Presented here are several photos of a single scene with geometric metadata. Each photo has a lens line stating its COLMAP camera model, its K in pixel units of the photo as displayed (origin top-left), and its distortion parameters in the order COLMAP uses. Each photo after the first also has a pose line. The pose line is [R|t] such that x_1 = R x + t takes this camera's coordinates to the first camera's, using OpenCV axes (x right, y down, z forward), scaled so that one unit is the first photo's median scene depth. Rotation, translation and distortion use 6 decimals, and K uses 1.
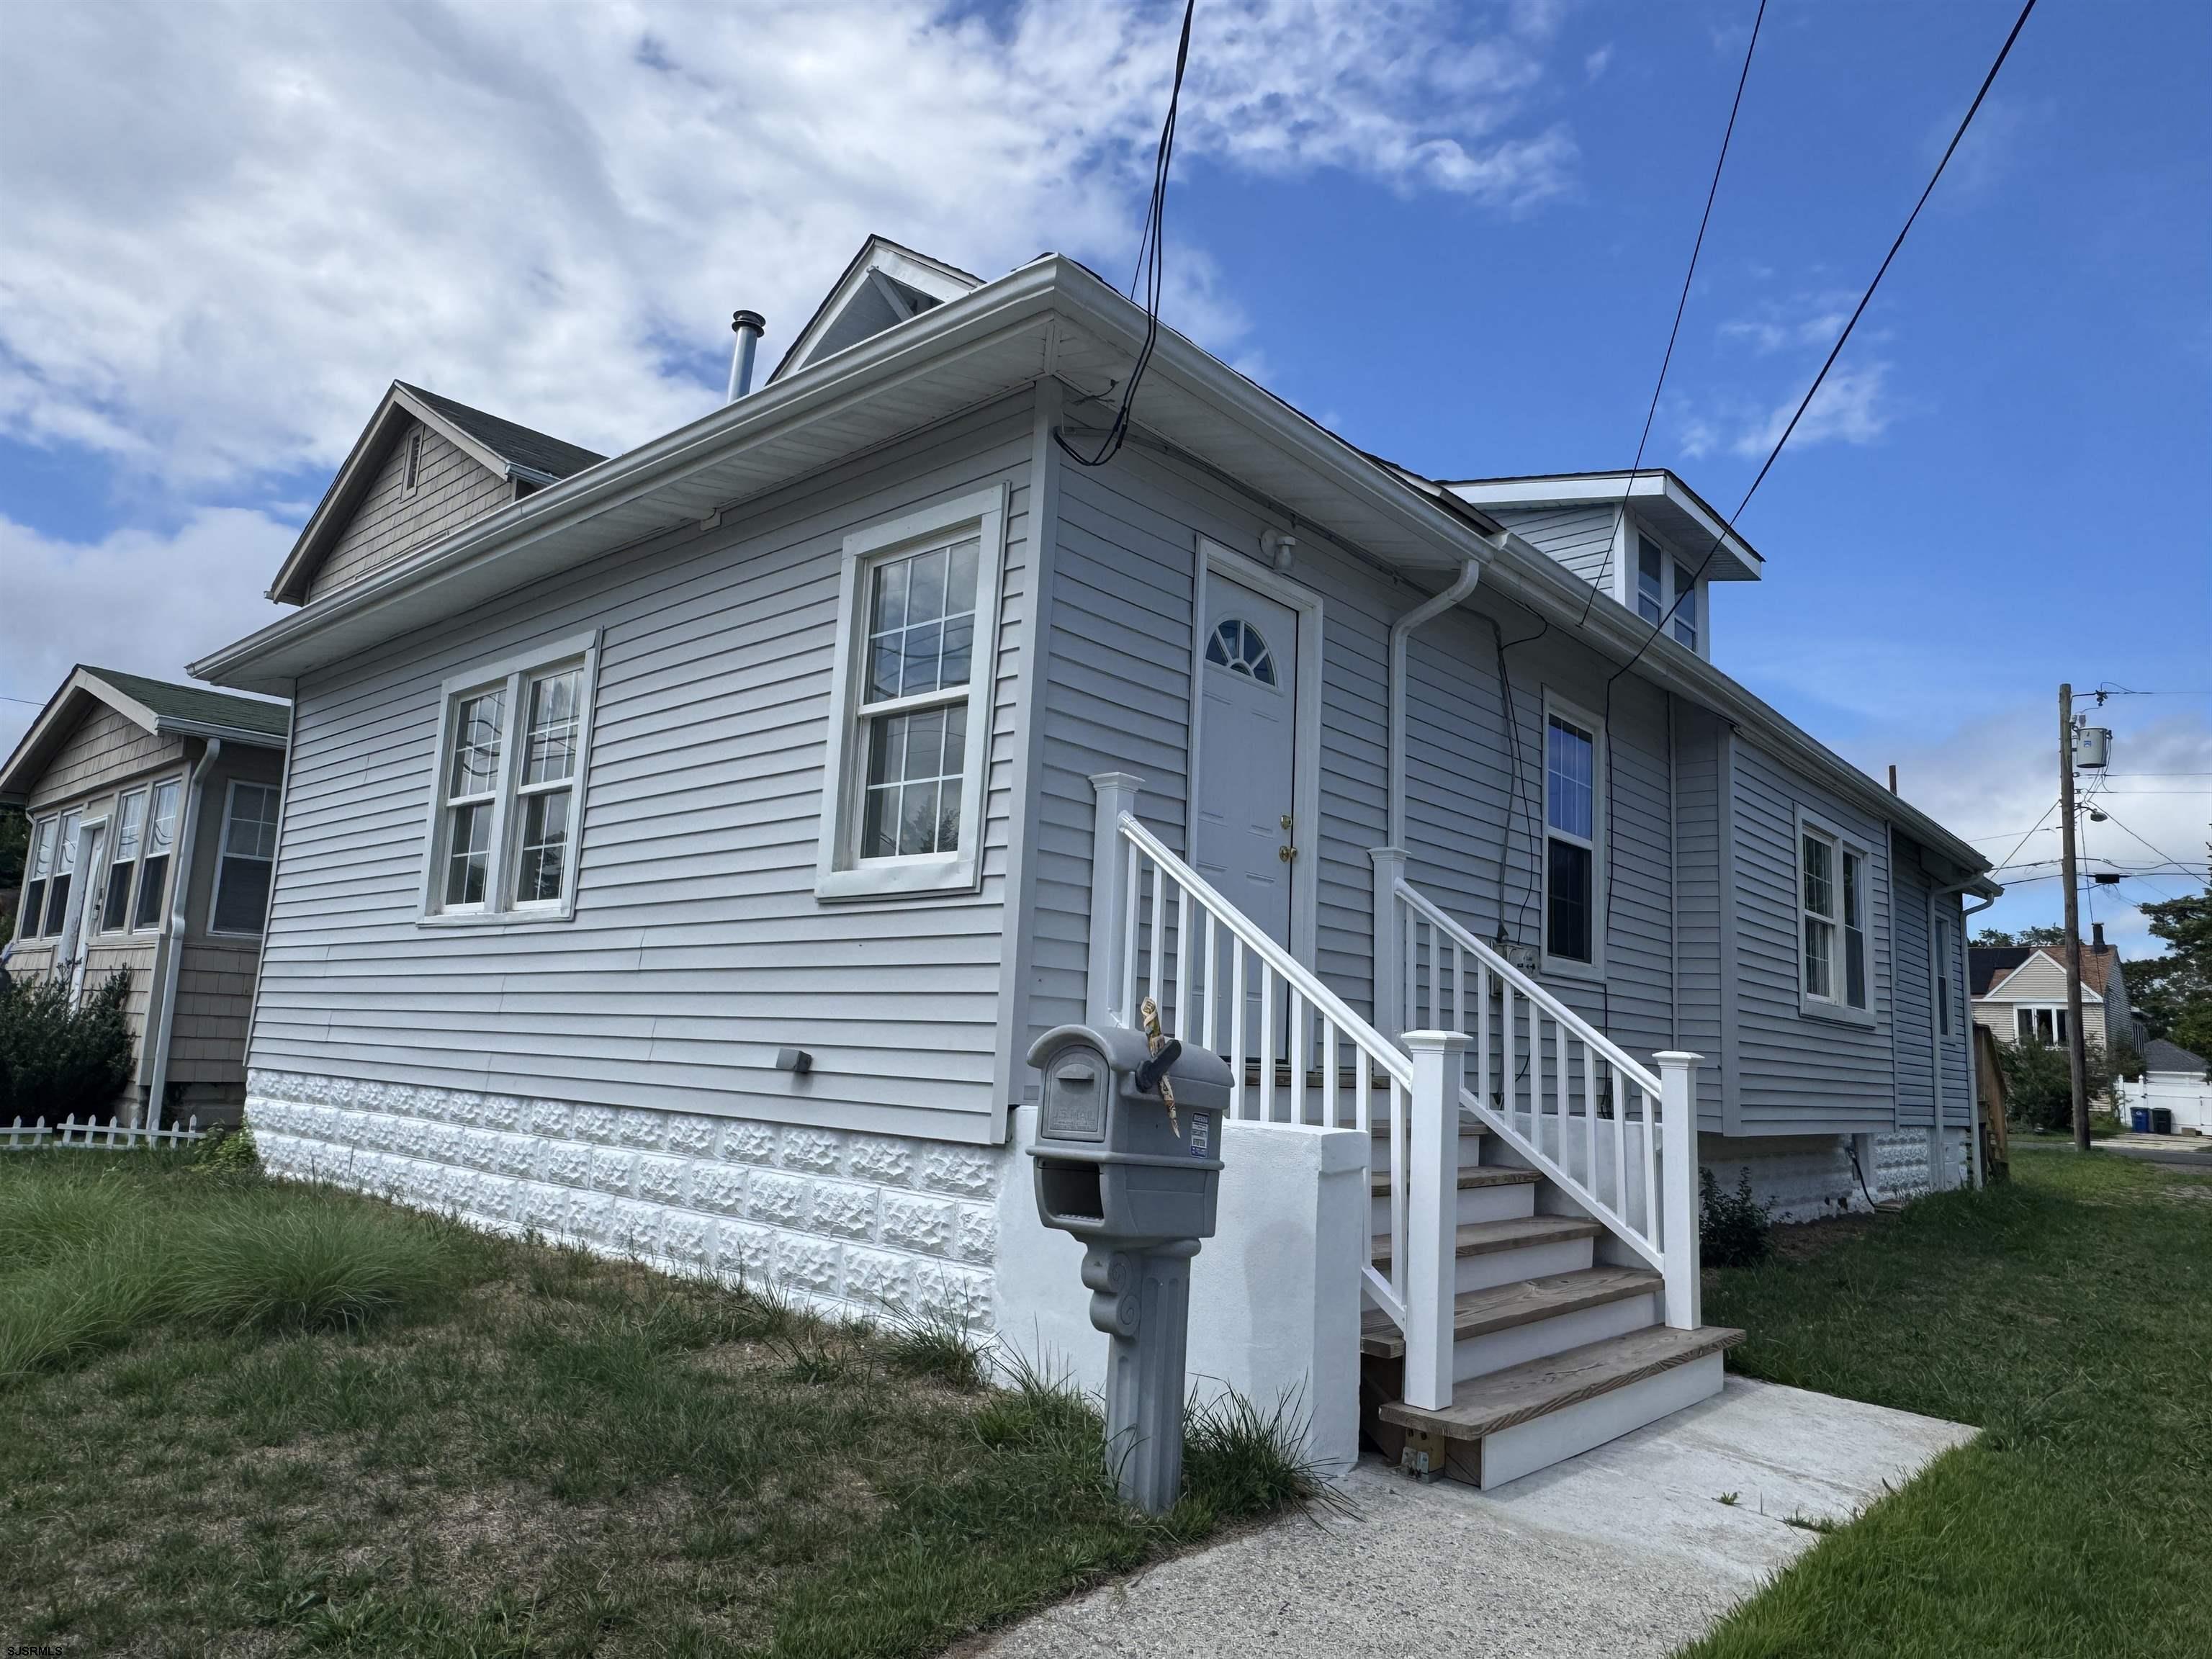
lens RADIAL K [[1411.6, 0, 1089.8], [0, 1411.6, 828.5], [0, 0, 1]] dist [-0.010642, 0.006774]
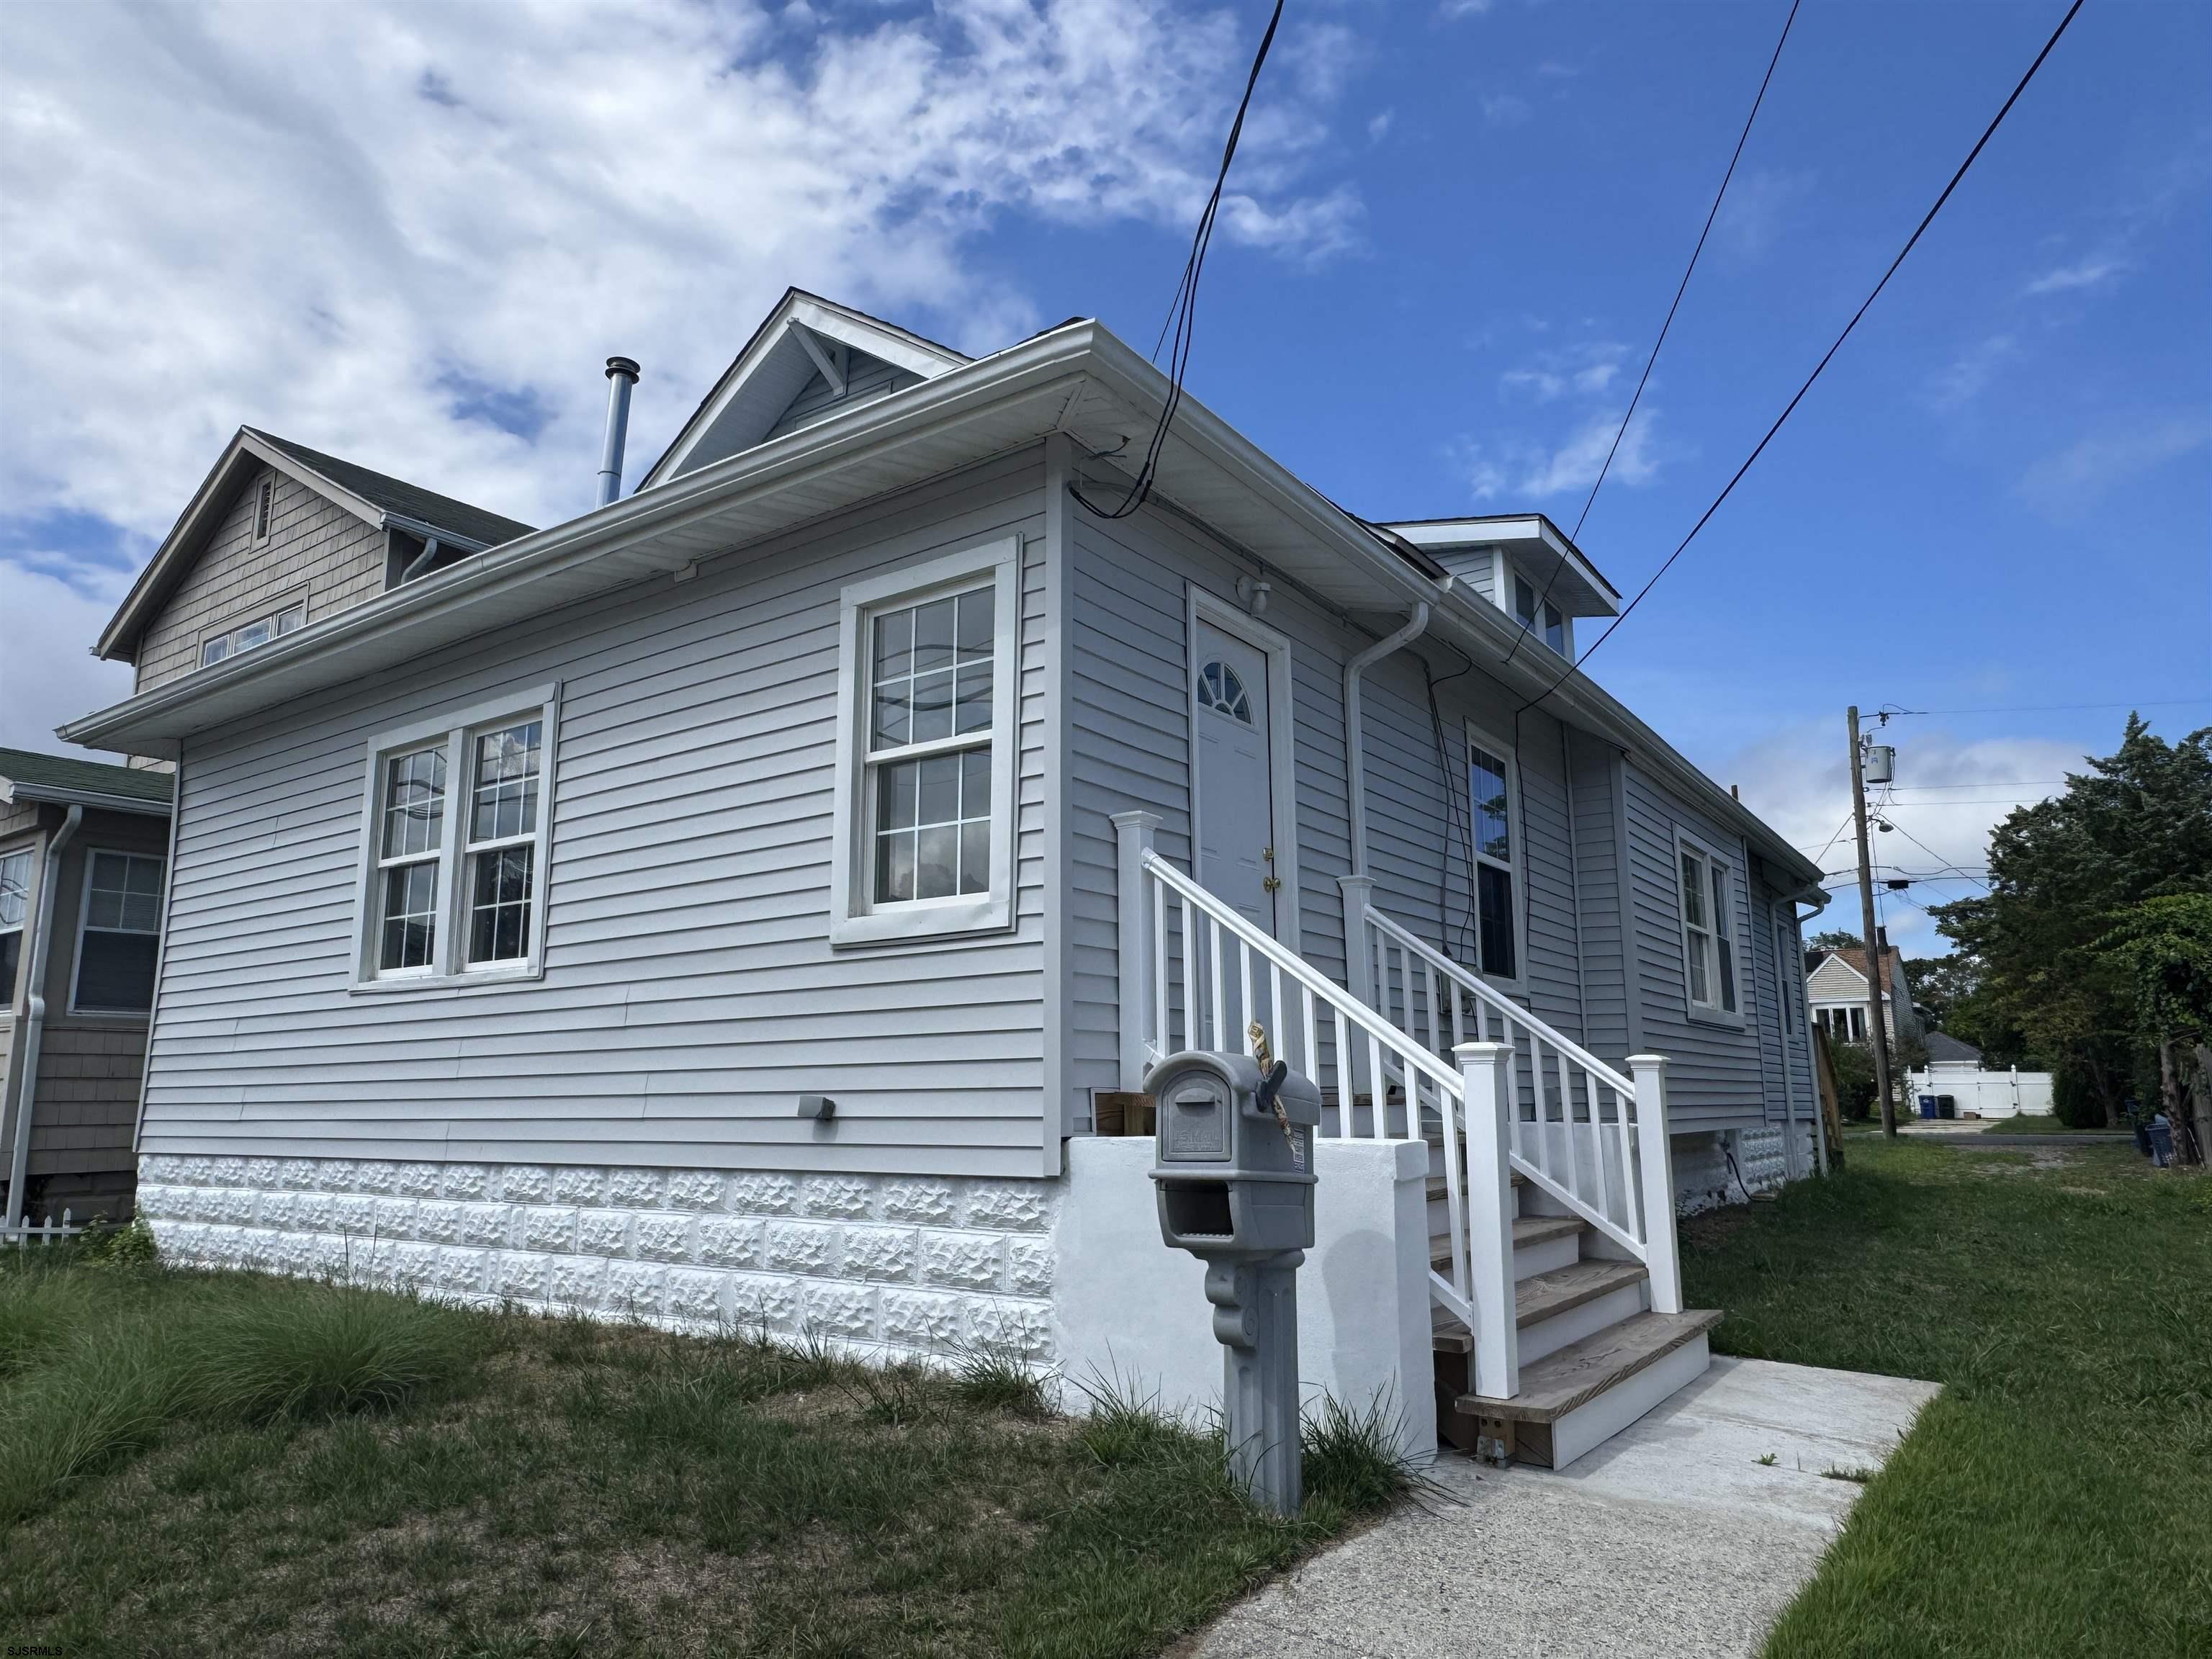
lens RADIAL K [[1411.6, 0, 1087.9], [0, 1411.6, 824.8], [0, 0, 1]] dist [-0.010642, 0.006774]
pose [[0.992306, -0.030356, 0.120033, -0.119578], [0.034073, 0.998998, -0.029033, -0.000665], [-0.119031, 0.032900, 0.992345, -0.022286]]
